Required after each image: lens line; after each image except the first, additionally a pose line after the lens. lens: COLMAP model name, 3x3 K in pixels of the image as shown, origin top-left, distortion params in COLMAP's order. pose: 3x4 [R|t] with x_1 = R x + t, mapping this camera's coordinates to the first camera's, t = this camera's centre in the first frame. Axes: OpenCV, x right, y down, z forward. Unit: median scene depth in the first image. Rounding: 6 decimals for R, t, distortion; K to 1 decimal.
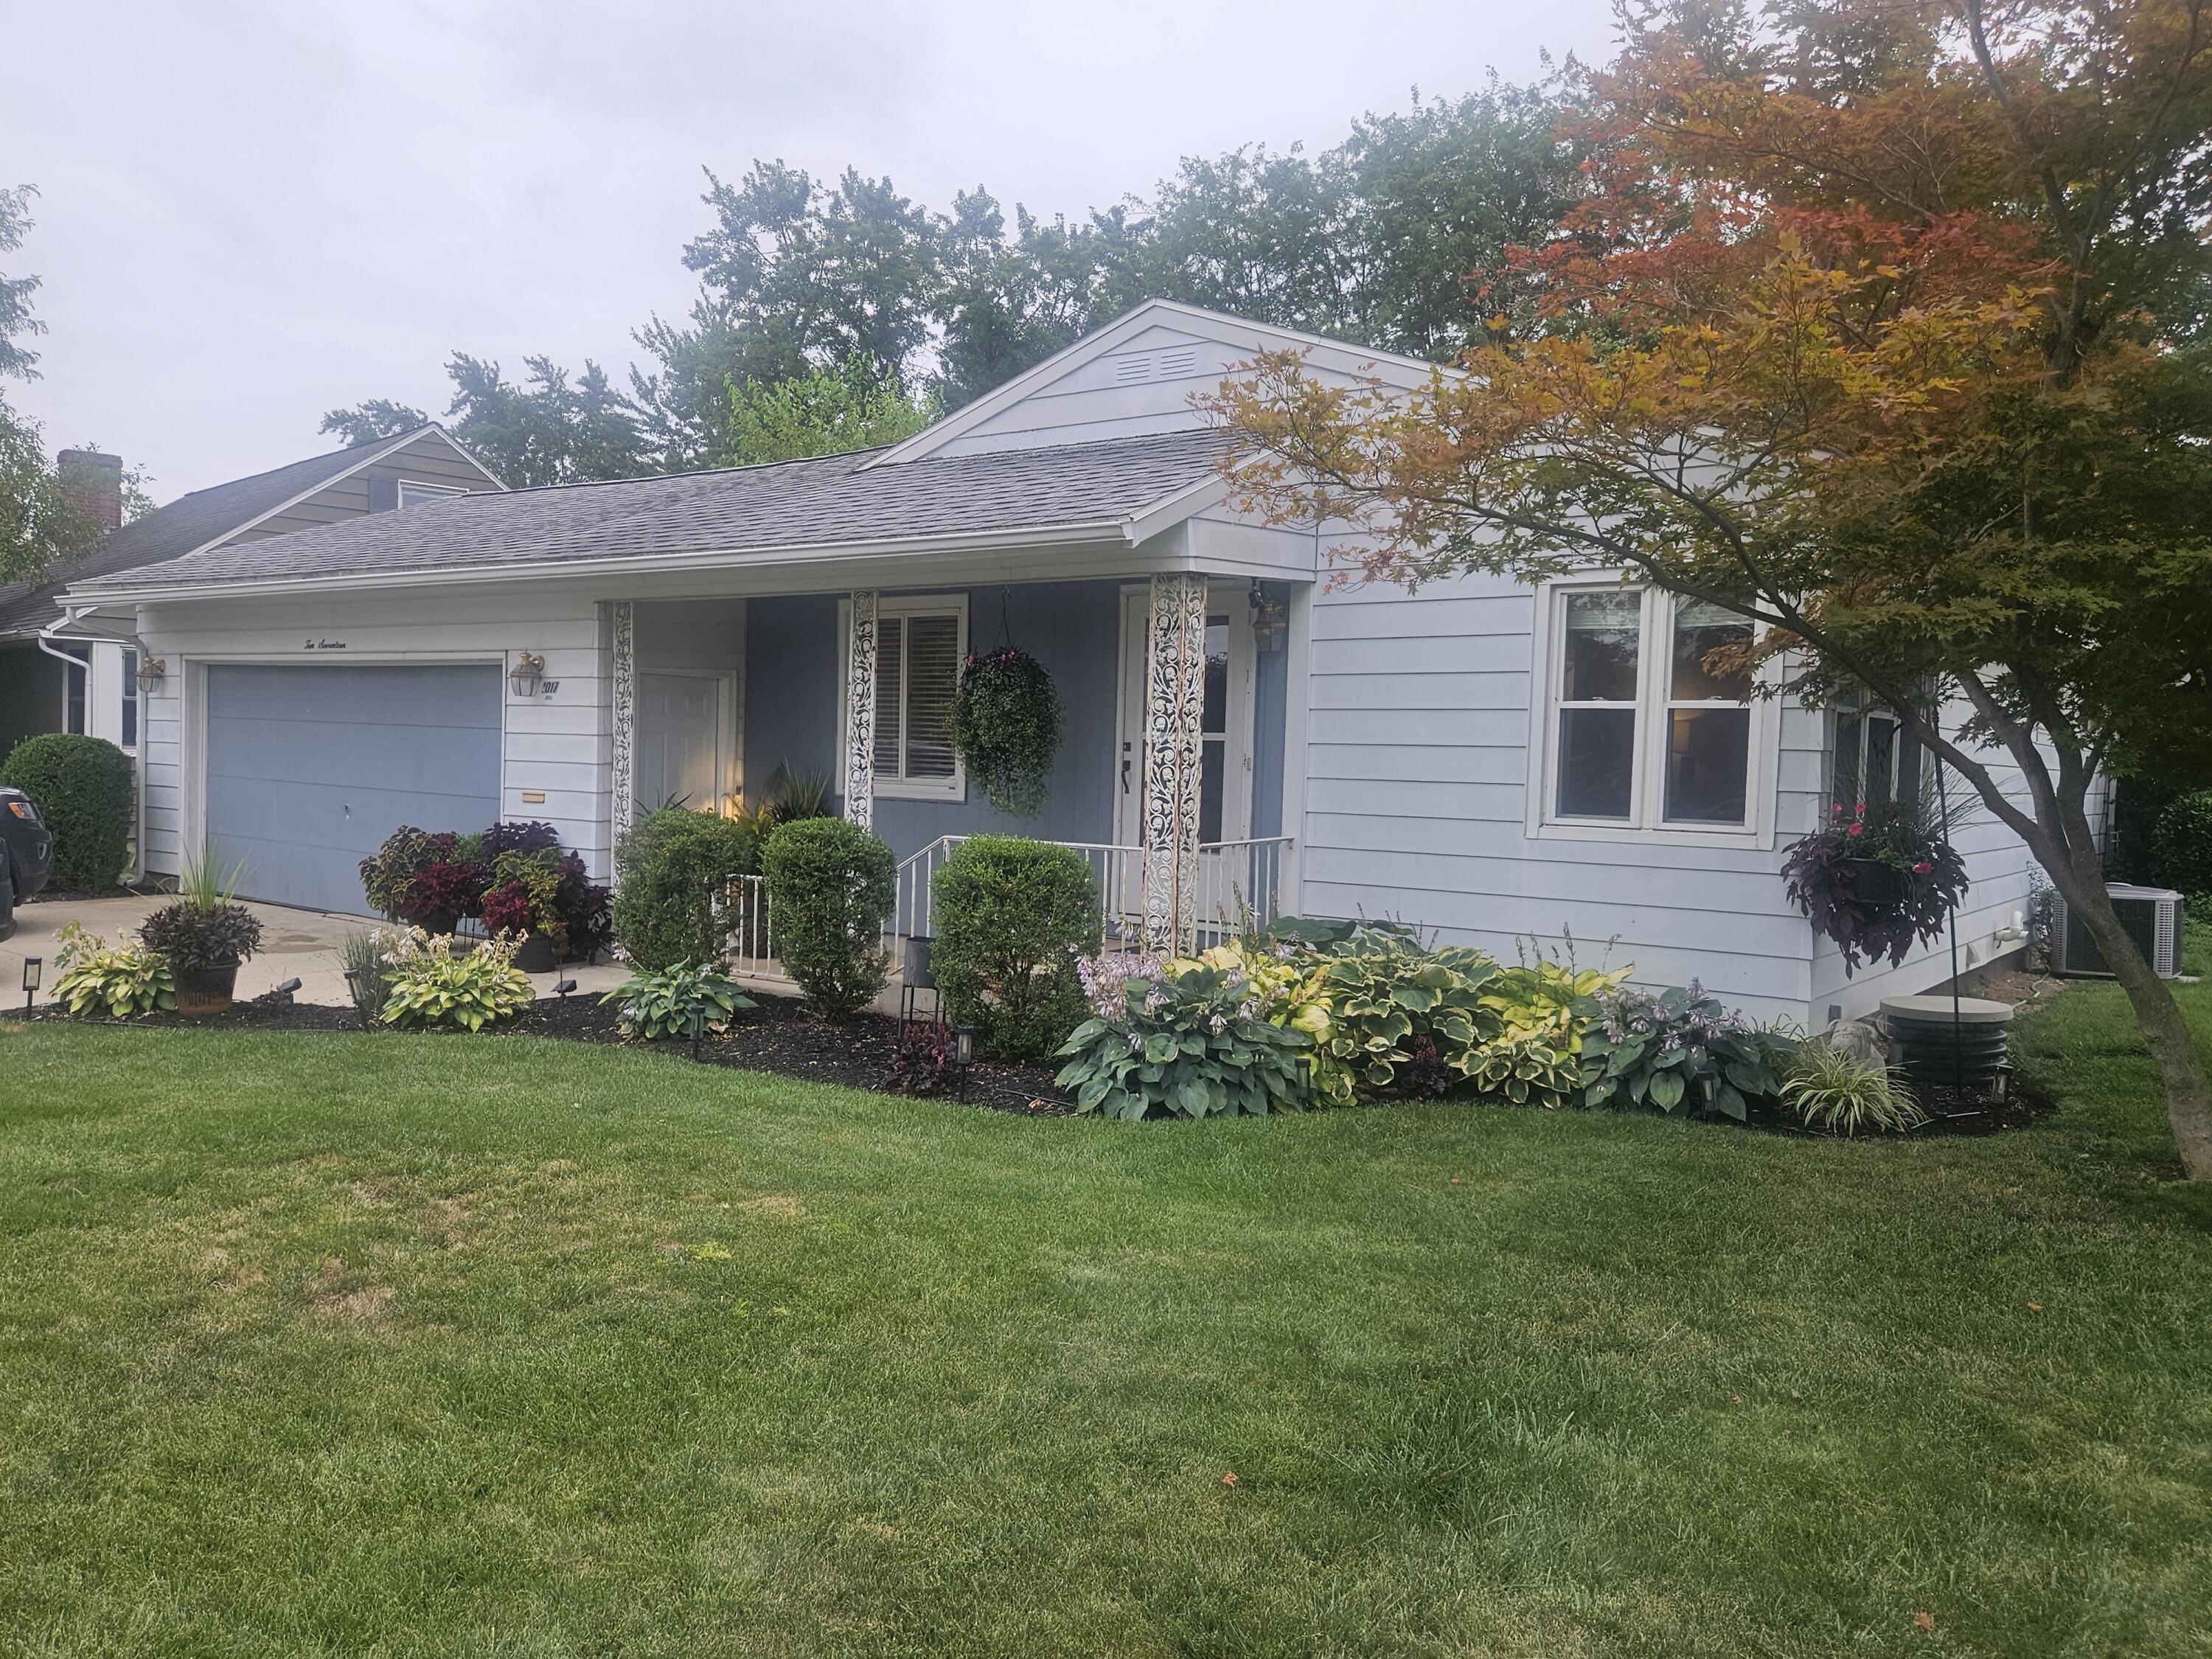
lens RADIAL K [[1650.3, 0, 1102.2], [0, 1650.3, 835.8], [0, 0, 1]] dist [0.077354, -0.082658]
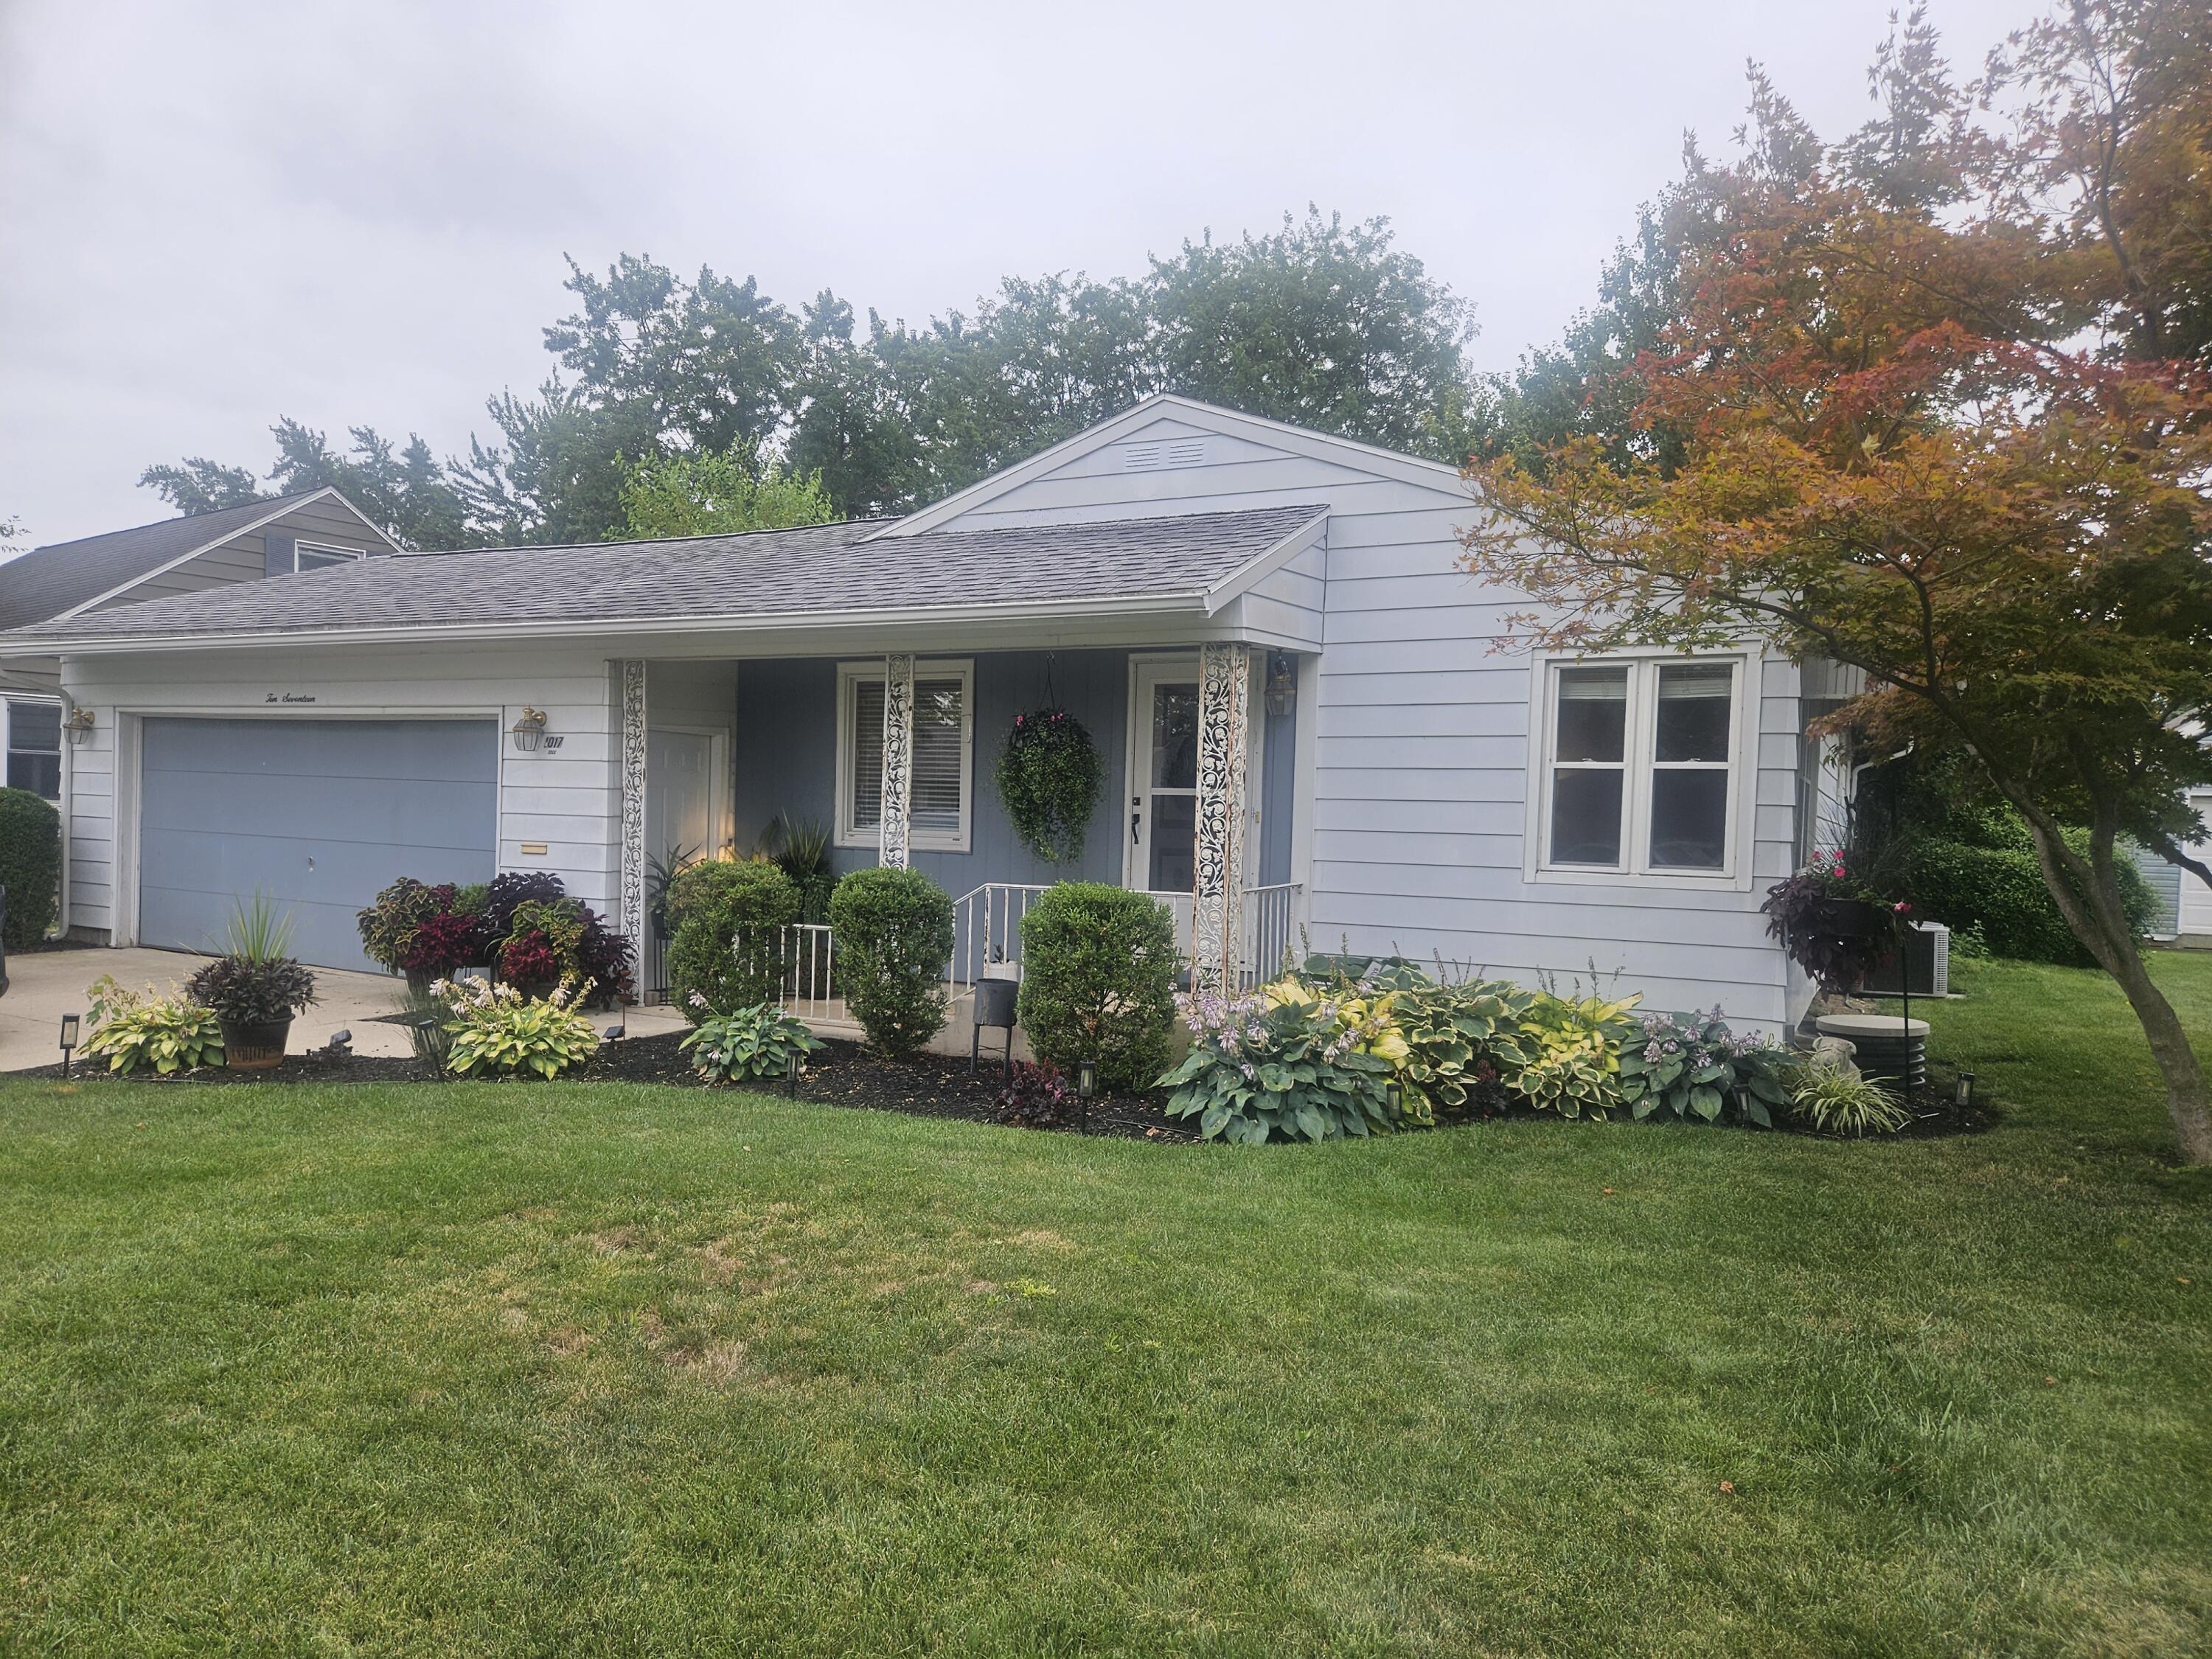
lens RADIAL K [[1472.4, 0, 1133.3], [0, 1472.4, 867.4], [0, 0, 1]] dist [0.069256, -0.063224]
pose [[0.986815, -0.003955, 0.161803, -0.171091], [0.005782, 0.999925, -0.010818, 0.000440], [-0.161748, 0.011611, 0.986764, 0.045975]]
